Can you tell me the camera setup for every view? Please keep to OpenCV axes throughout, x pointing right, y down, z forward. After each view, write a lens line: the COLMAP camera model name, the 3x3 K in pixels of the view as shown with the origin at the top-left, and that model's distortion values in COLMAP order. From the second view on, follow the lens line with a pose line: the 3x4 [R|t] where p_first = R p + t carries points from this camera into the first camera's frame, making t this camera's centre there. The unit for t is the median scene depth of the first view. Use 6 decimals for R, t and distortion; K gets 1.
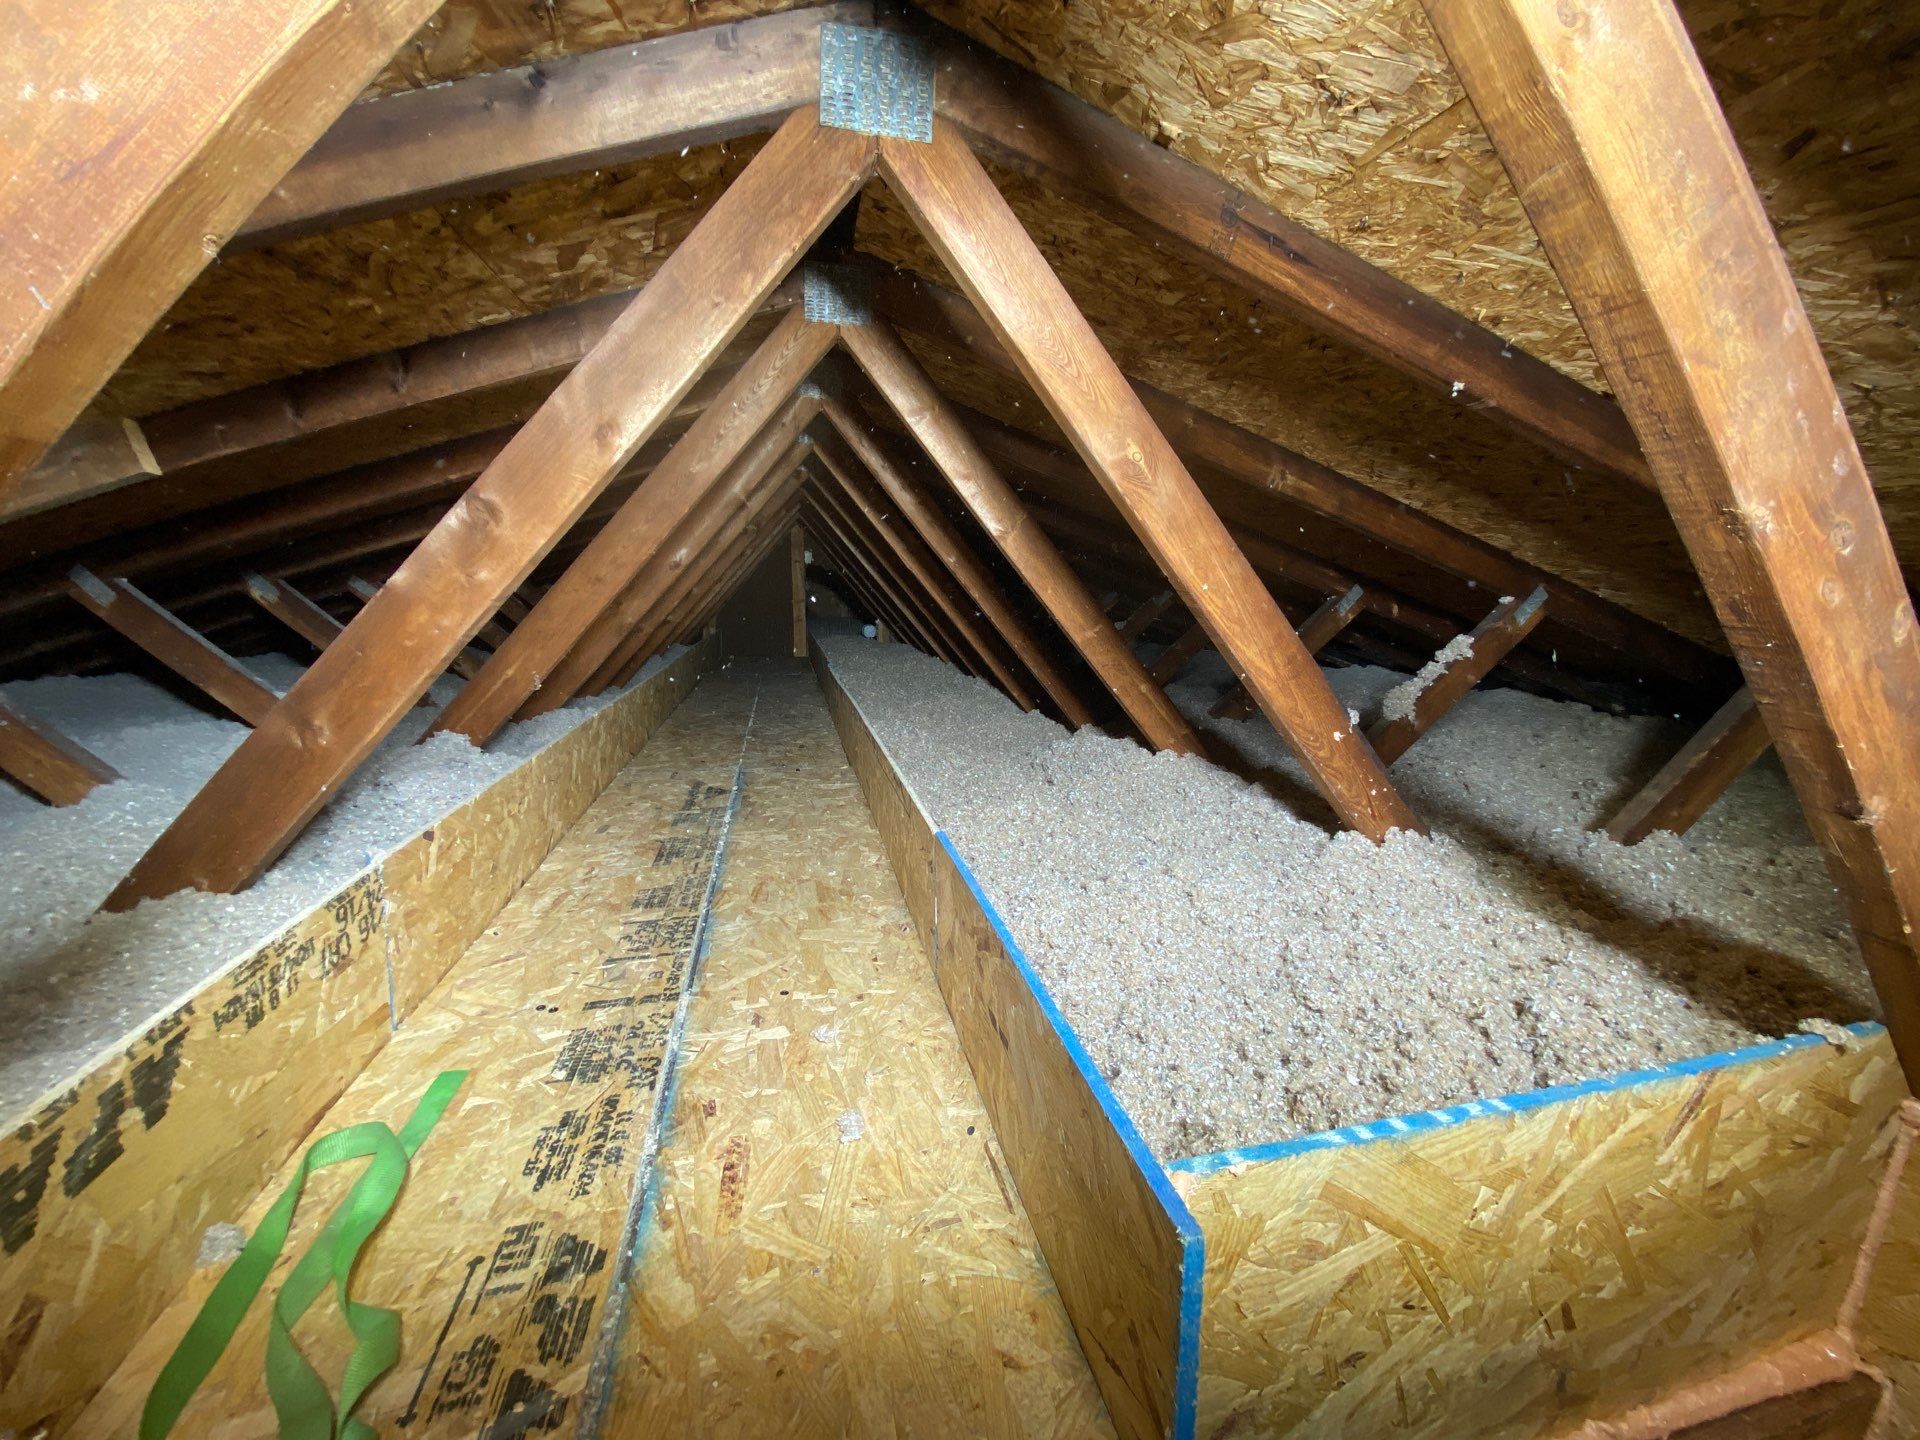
lens RADIAL K [[761.7, 0, 960.0], [0, 761.7, 720.0], [0, 0, 1]] dist [0.022254, -0.020349]
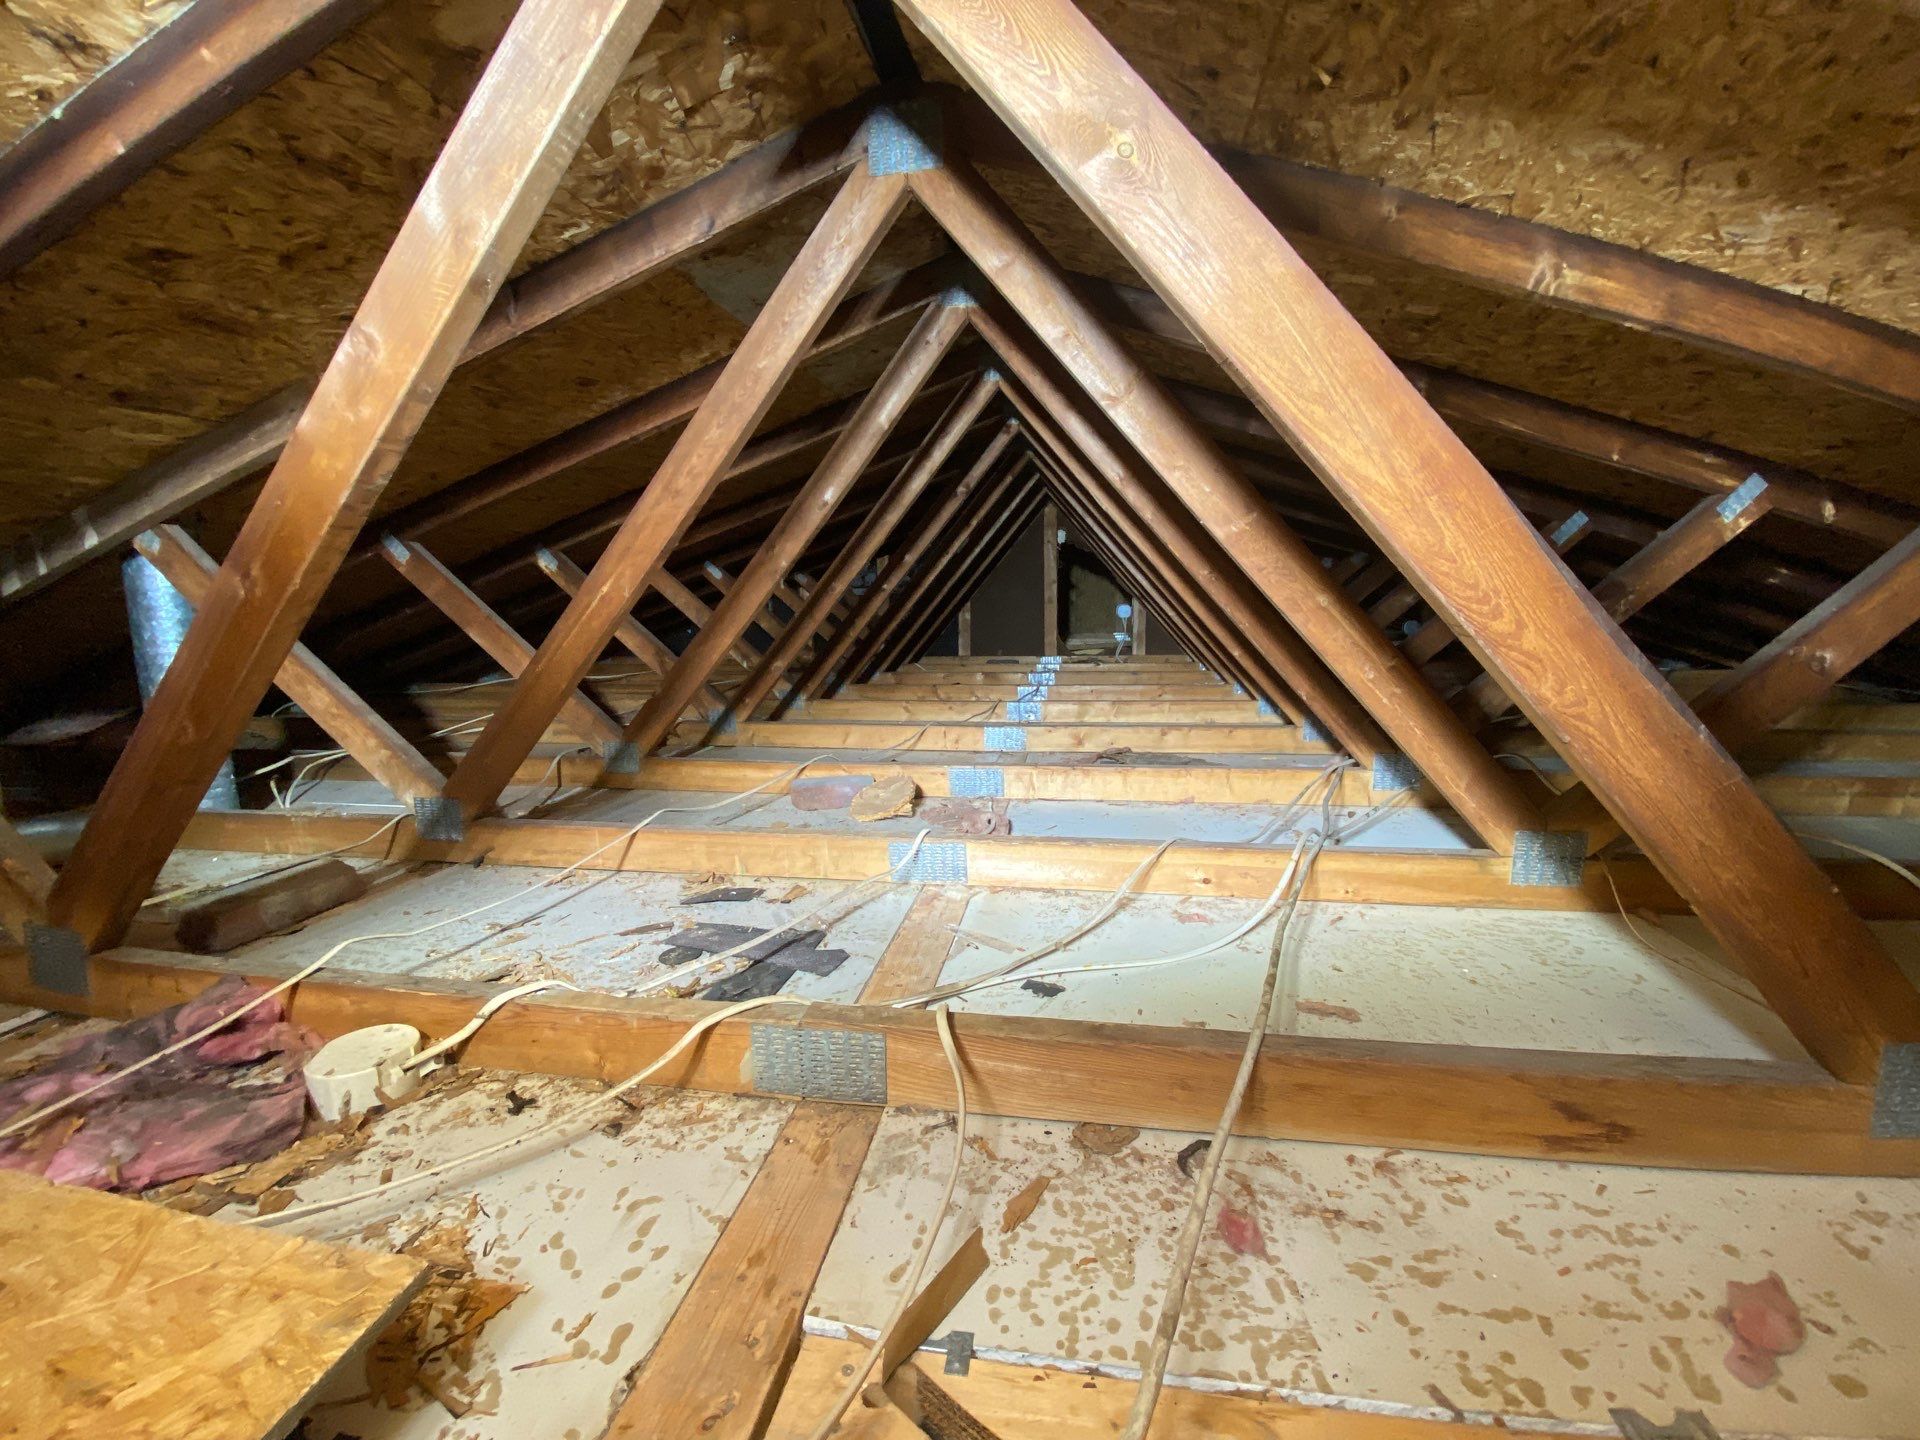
lens RADIAL K [[761.7, 0, 960.0], [0, 761.7, 720.0], [0, 0, 1]] dist [0.022254, -0.020349]
pose [[0.925004, 0.025794, -0.379081, 0.196924], [-0.027312, 0.999626, 0.001374, 0.079336], [0.378974, 0.009082, 0.925363, 0.188401]]
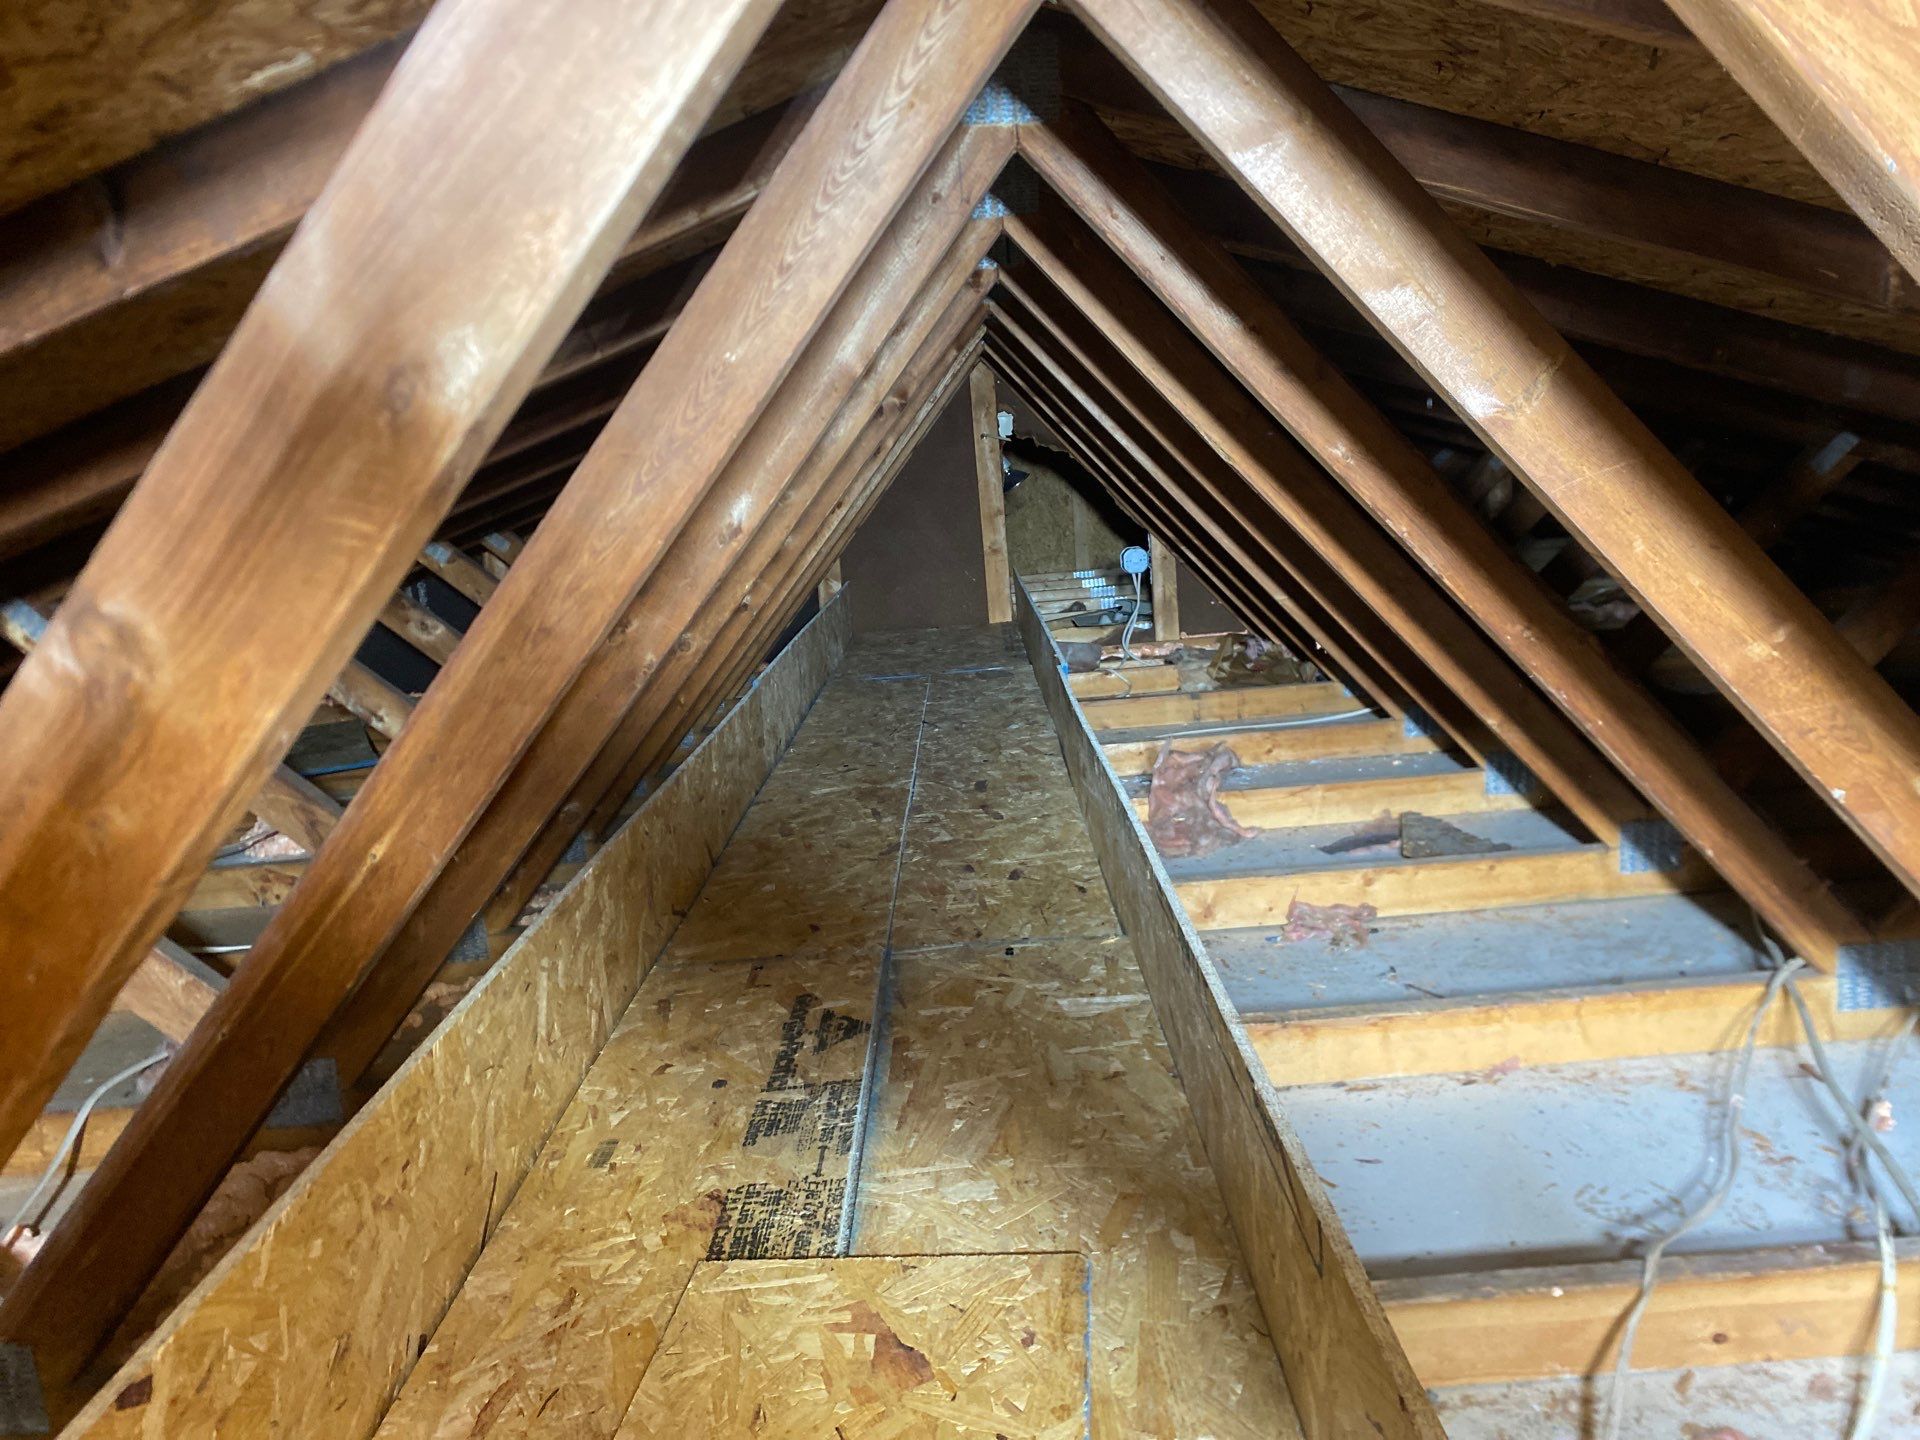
lens RADIAL K [[1449.5, 0, 975.2], [0, 1449.5, 723.0], [0, 0, 1]] dist [0.010523, 0.004958]
pose [[0.971903, -0.054509, -0.228981, -0.036141], [0.058631, 0.998217, 0.011231, -0.102005], [0.227961, -0.024341, 0.973366, 0.197689]]
